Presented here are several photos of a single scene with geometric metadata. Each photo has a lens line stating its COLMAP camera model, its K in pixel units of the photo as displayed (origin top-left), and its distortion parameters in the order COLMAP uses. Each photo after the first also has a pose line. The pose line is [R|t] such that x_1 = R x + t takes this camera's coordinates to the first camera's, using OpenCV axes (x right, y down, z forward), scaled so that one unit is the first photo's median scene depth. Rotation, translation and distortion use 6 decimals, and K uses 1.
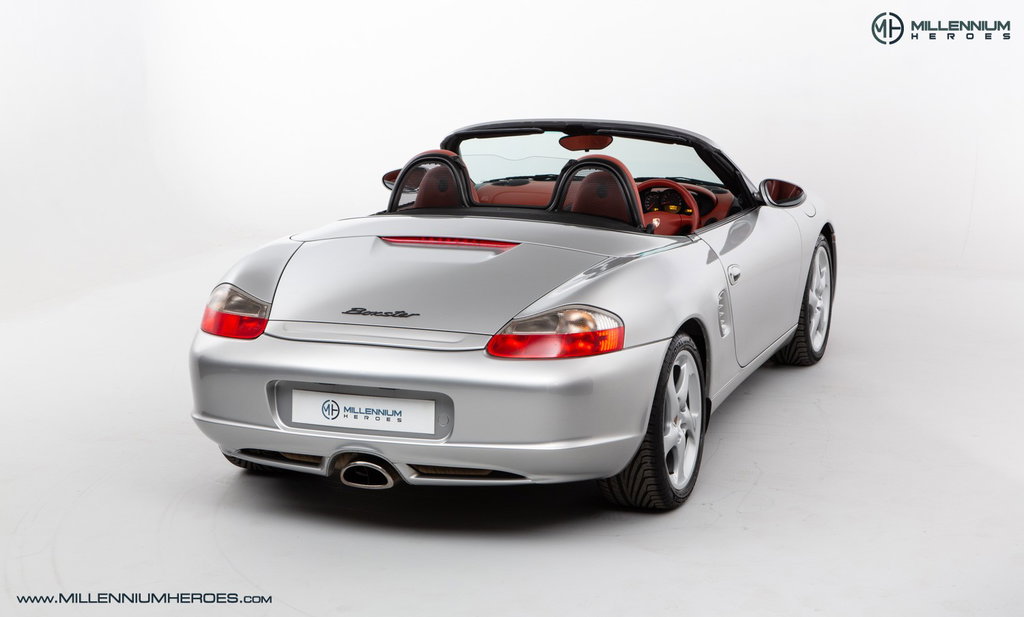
lens RADIAL K [[1948.6, 0, 508.4], [0, 1948.6, 317.7], [0, 0, 1]] dist [0.329322, 0.000000]
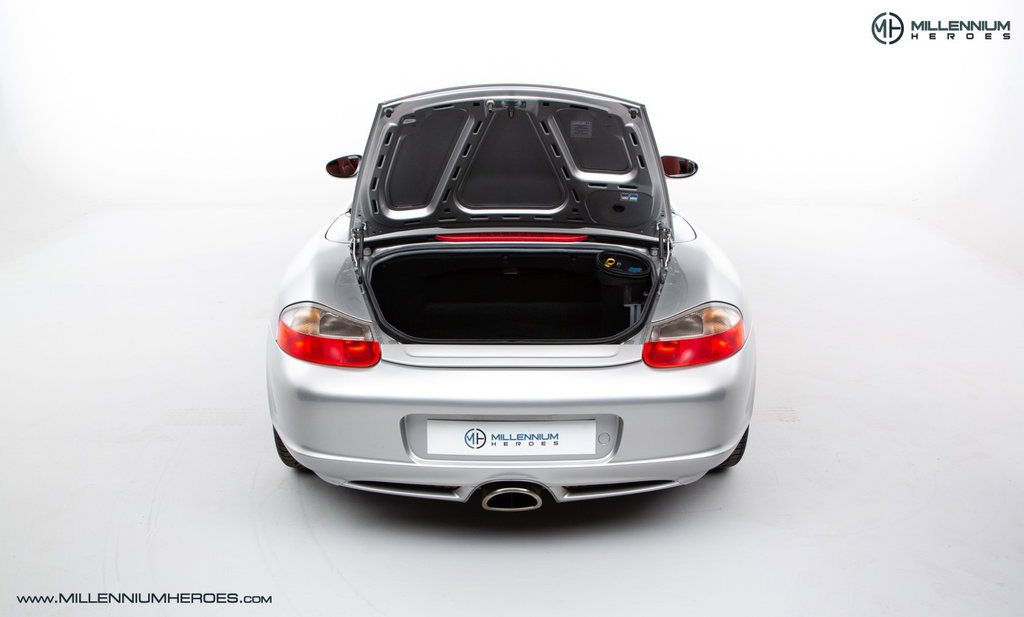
lens RADIAL K [[1013.1, 0, 511.5], [0, 1013.1, 312.2], [0, 0, 1]] dist [0.023463, 0.000000]
pose [[0.935177, -0.097916, 0.340376, -0.230448], [0.059499, 0.990800, 0.121552, -0.068823], [-0.349147, -0.093421, 0.932400, 0.550039]]
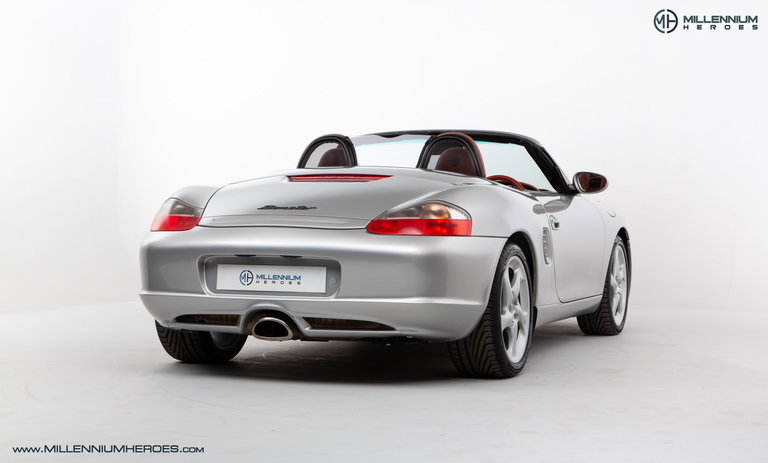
lens RADIAL K [[1461.5, 0, 387.3], [0, 1461.5, 224.3], [0, 0, 1]] dist [0.329322, 0.000000]
pose [[0.999772, 0.021335, 0.001282, 0.001212], [-0.020762, 0.983638, -0.178954, 0.184240], [-0.005080, 0.178886, 0.983857, 0.028734]]
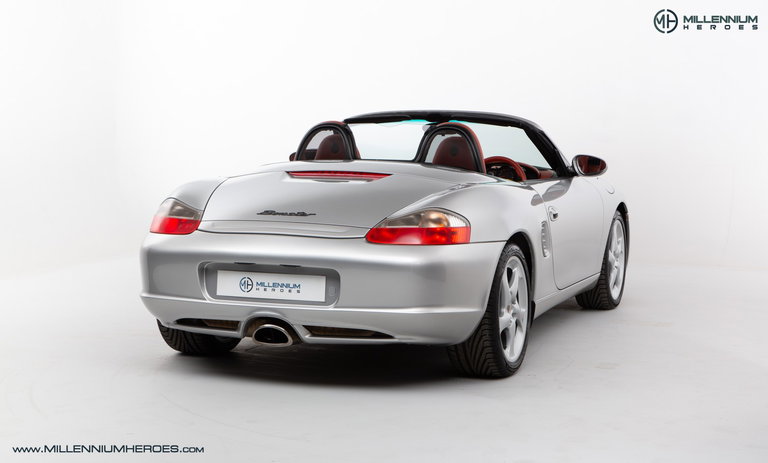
lens RADIAL K [[1461.5, 0, 386.8], [0, 1461.5, 234.5], [0, 0, 1]] dist [0.329322, 0.000000]
pose [[0.999769, 0.021235, 0.003447, -0.000542], [-0.020759, 0.994316, -0.104423, 0.113830], [-0.005644, 0.104328, 0.994527, 0.015770]]
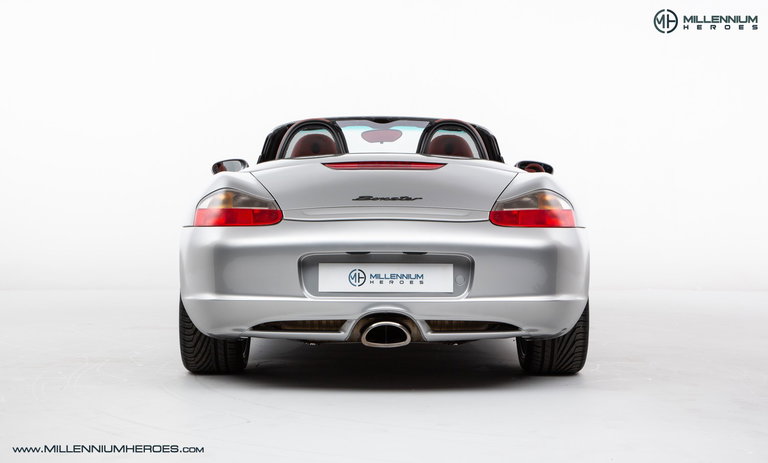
lens RADIAL K [[1342.8, 0, 385.4], [0, 1342.8, 231.5], [0, 0, 1]] dist [0.031491, 0.000000]
pose [[0.931240, 0.005529, 0.364366, -0.362888], [0.056320, 0.985687, -0.158898, 0.146422], [-0.360029, 0.168493, 0.917600, 0.258162]]
